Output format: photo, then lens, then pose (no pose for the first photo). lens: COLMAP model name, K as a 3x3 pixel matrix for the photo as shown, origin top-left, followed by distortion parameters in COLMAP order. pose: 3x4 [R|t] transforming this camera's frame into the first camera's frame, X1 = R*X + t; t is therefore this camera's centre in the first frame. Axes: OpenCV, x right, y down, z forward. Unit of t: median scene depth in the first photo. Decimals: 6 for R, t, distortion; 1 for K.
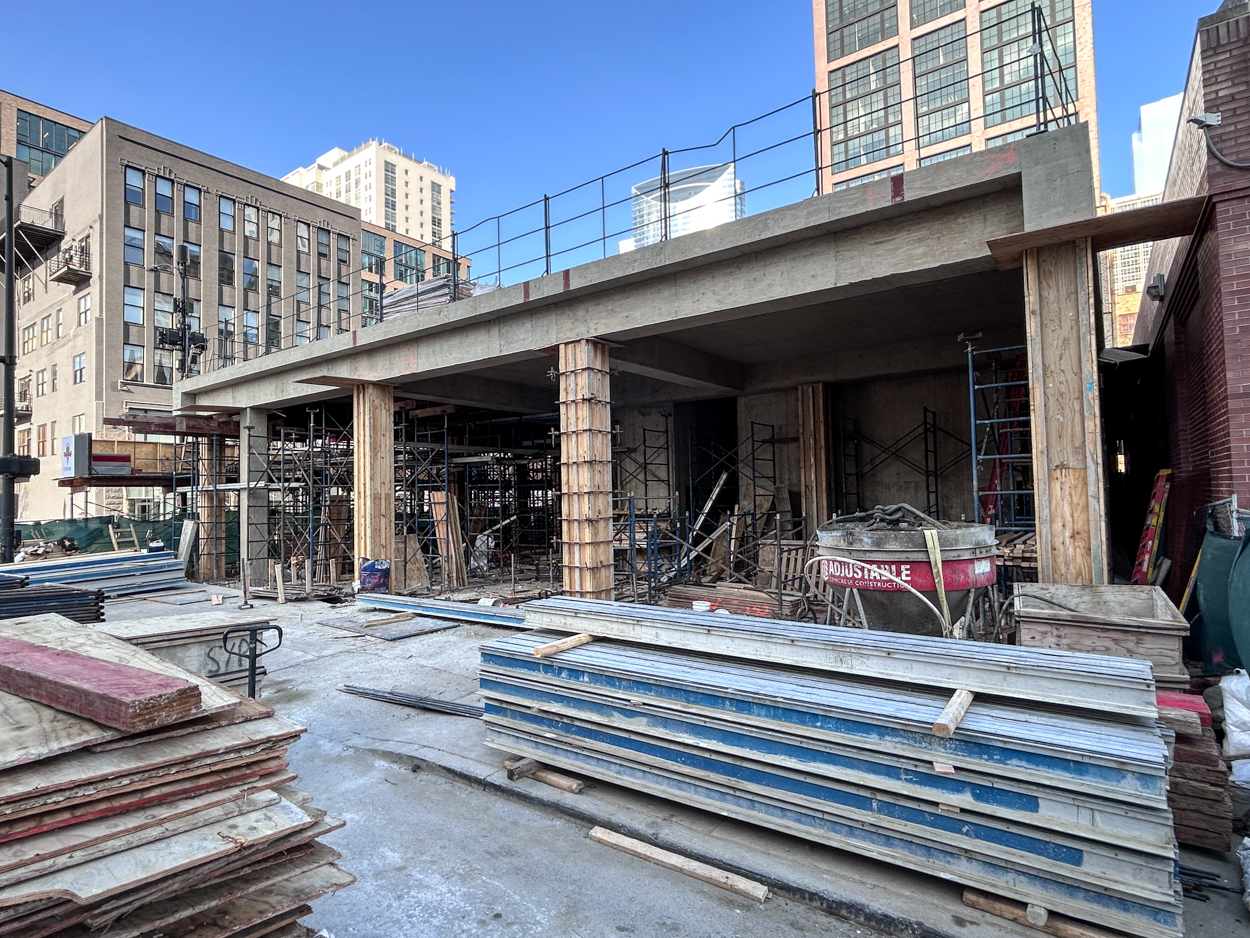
lens RADIAL K [[672.6, 0, 625.0], [0, 672.6, 469.0], [0, 0, 1]] dist [-0.000920, -0.000147]
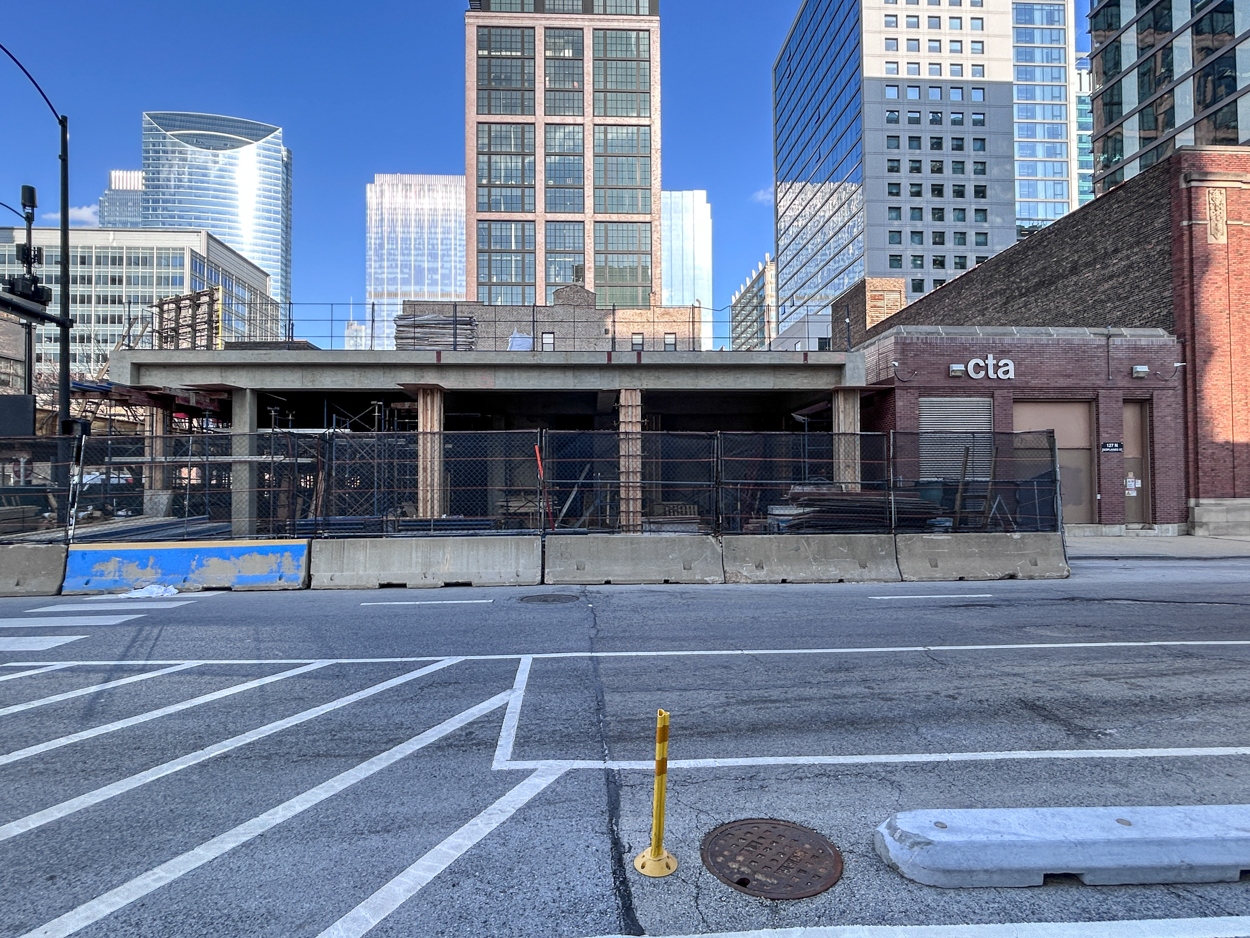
lens RADIAL K [[672.6, 0, 625.0], [0, 672.6, 469.0], [0, 0, 1]] dist [-0.000920, -0.000147]
pose [[0.775242, 0.033848, 0.630757, -0.943881], [-0.036731, 0.999289, -0.008480, 0.034061], [-0.630595, -0.016594, 0.775934, -0.317989]]
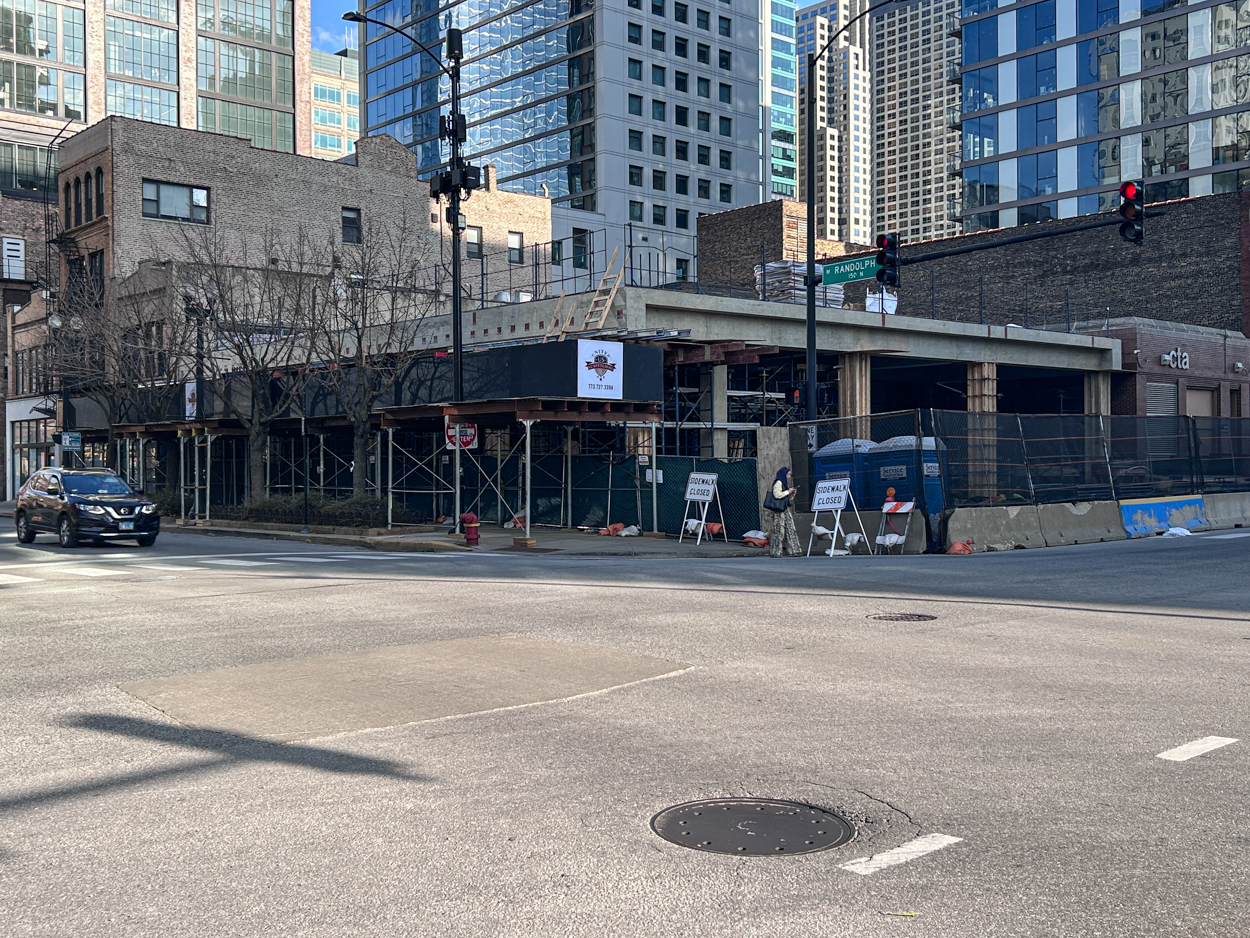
lens RADIAL K [[1303.3, 0, 625.0], [0, 1303.3, 469.0], [0, 0, 1]] dist [0.140810, -0.346815]
pose [[0.208689, 0.016957, 0.977835, -2.885711], [-0.036773, 0.999279, -0.009481, 0.130314], [-0.977290, -0.033979, 0.209162, 0.921961]]
